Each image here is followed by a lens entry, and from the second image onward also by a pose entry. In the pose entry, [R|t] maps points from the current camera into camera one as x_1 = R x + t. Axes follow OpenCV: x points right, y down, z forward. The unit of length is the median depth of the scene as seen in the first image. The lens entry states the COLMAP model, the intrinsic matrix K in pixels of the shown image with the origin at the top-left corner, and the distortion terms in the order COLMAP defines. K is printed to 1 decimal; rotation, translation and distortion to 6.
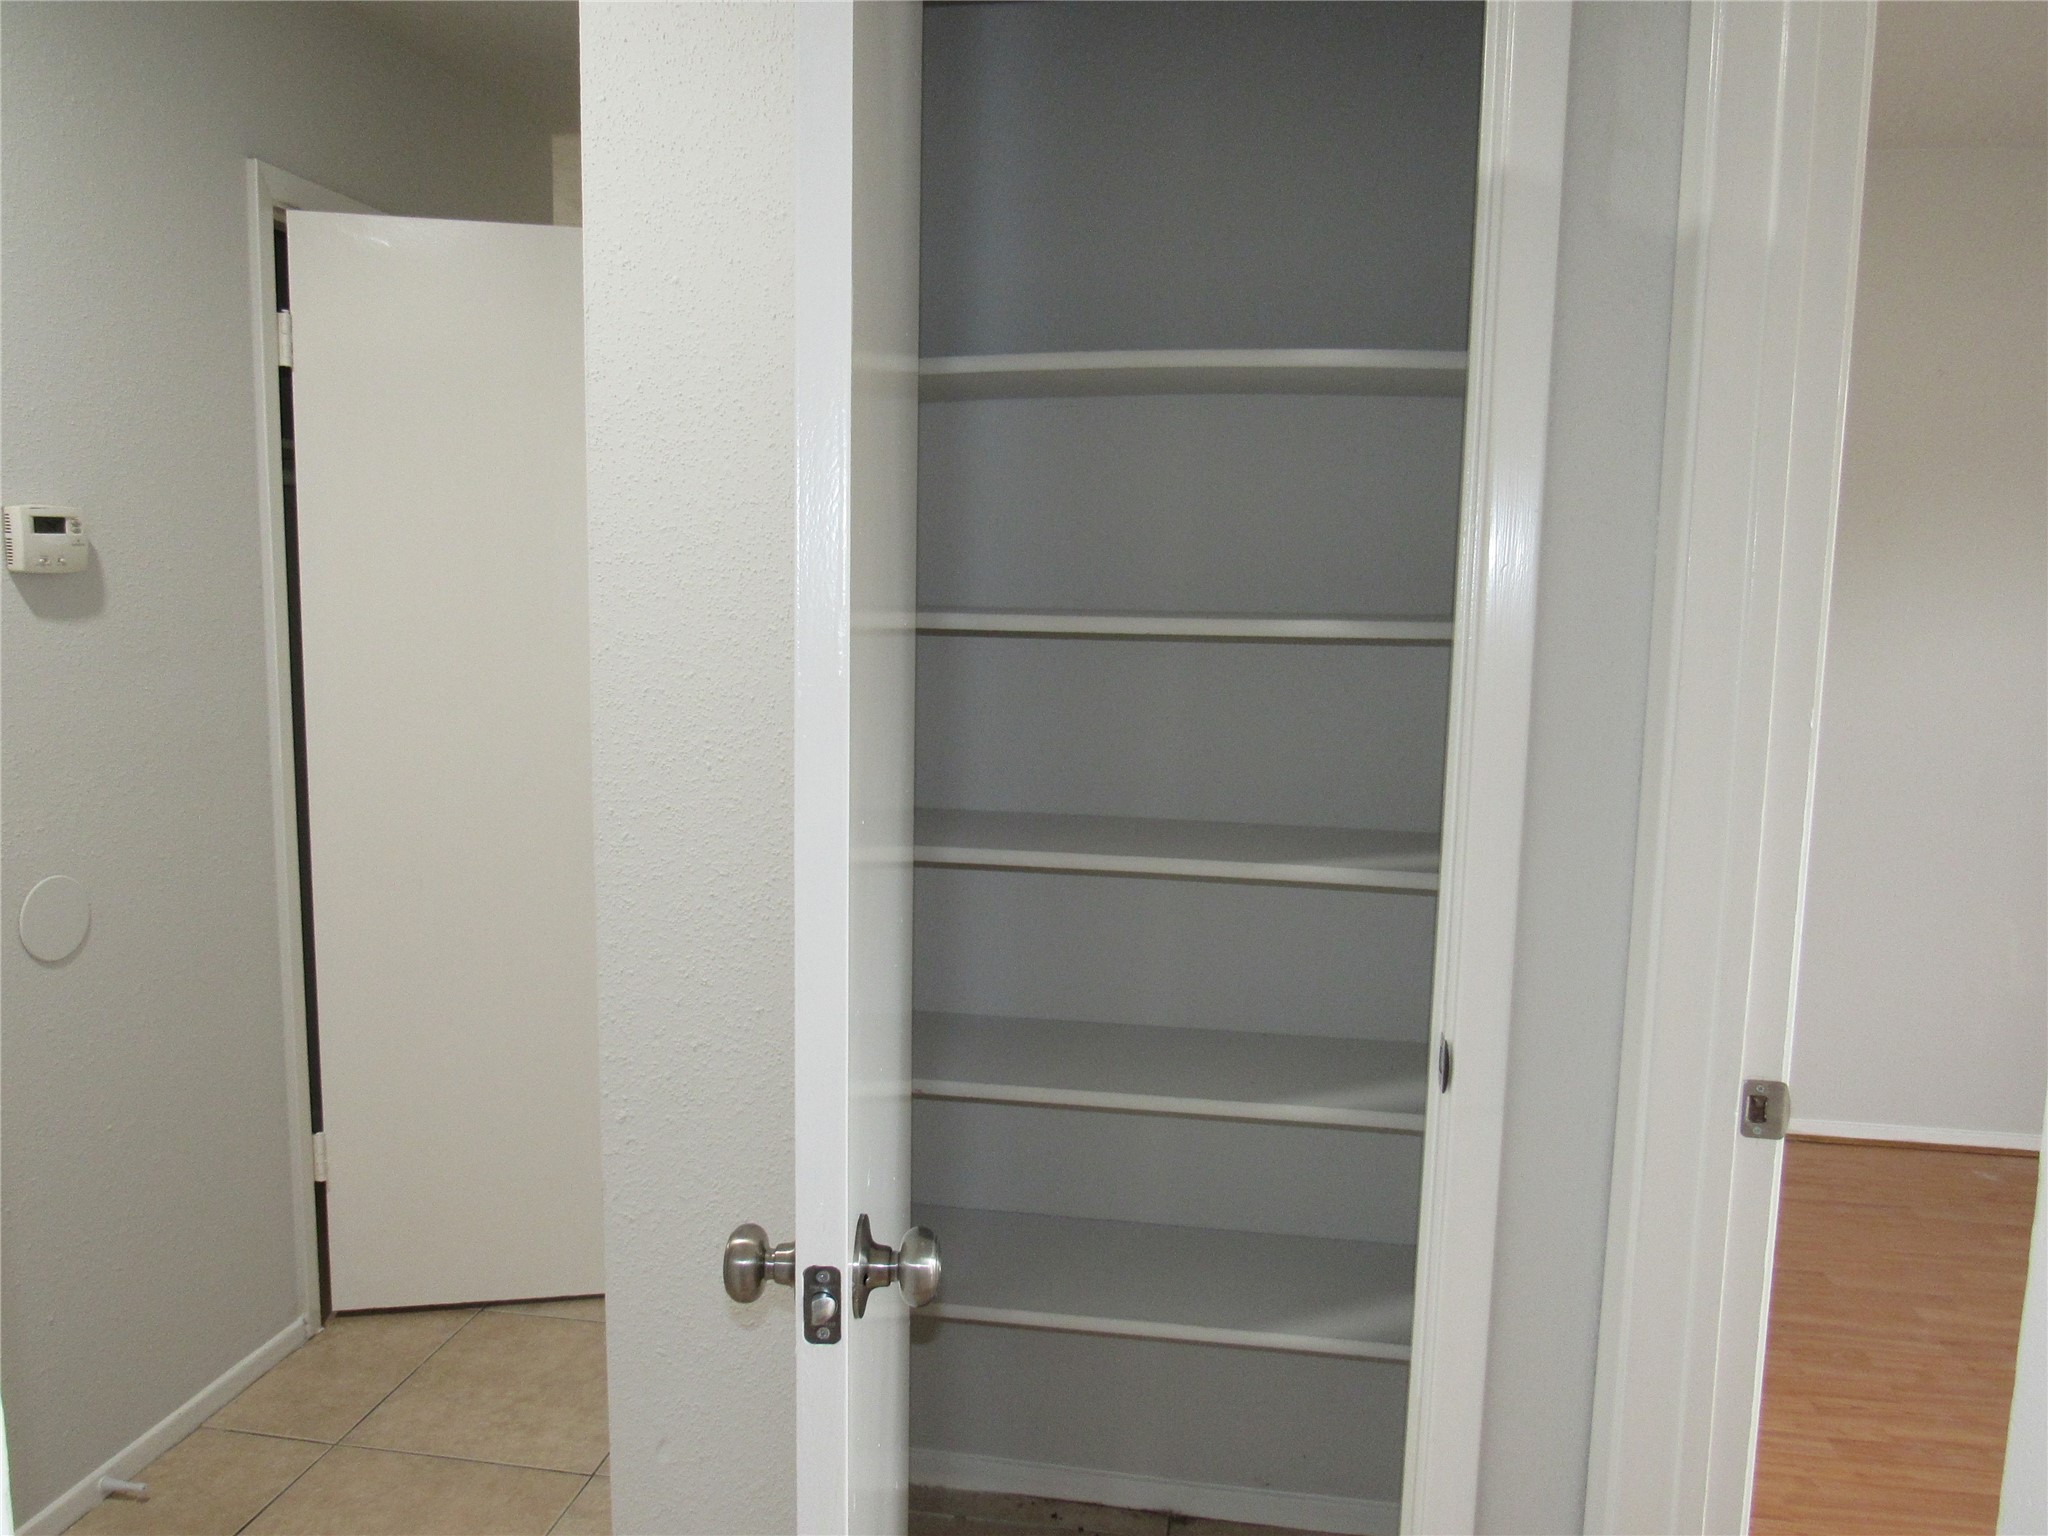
lens RADIAL K [[1453.5, 0, 1023.0], [0, 1453.5, 768.0], [0, 0, 1]] dist [-0.015784, -0.008682]
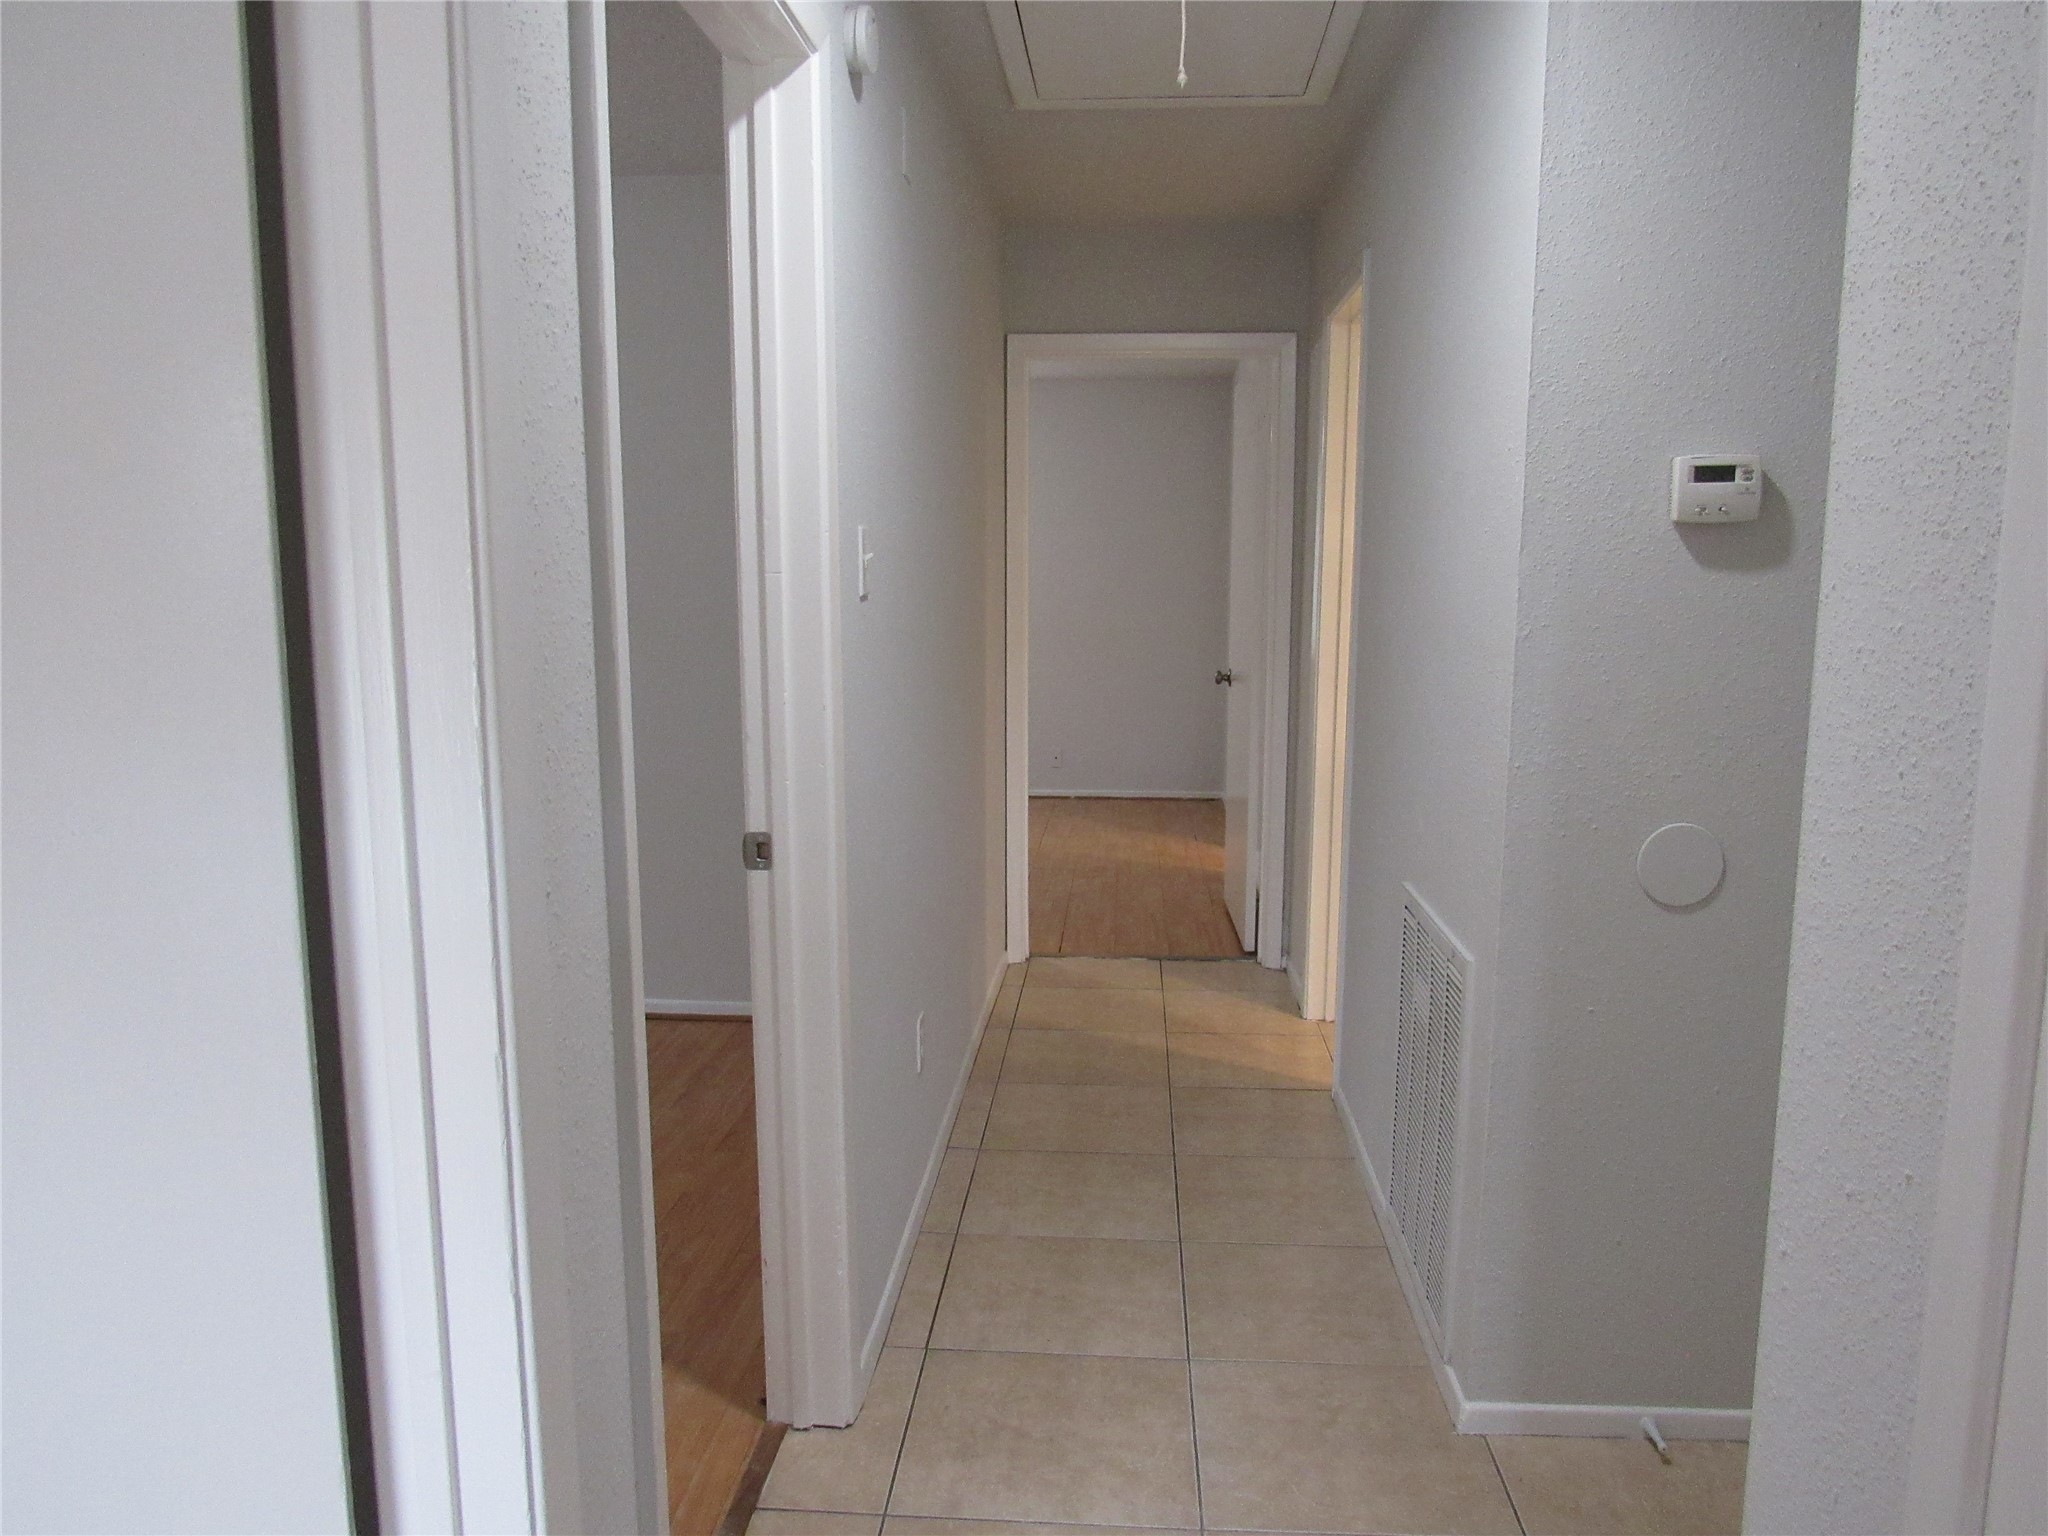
lens RADIAL K [[1453.5, 0, 1024.7], [0, 1453.5, 769.4], [0, 0, 1]] dist [-0.015784, -0.008682]
pose [[0.094200, 0.124159, -0.987781, 0.293650], [-0.121016, 0.986263, 0.112427, -0.021300], [0.988171, 0.108946, 0.107931, 0.437348]]
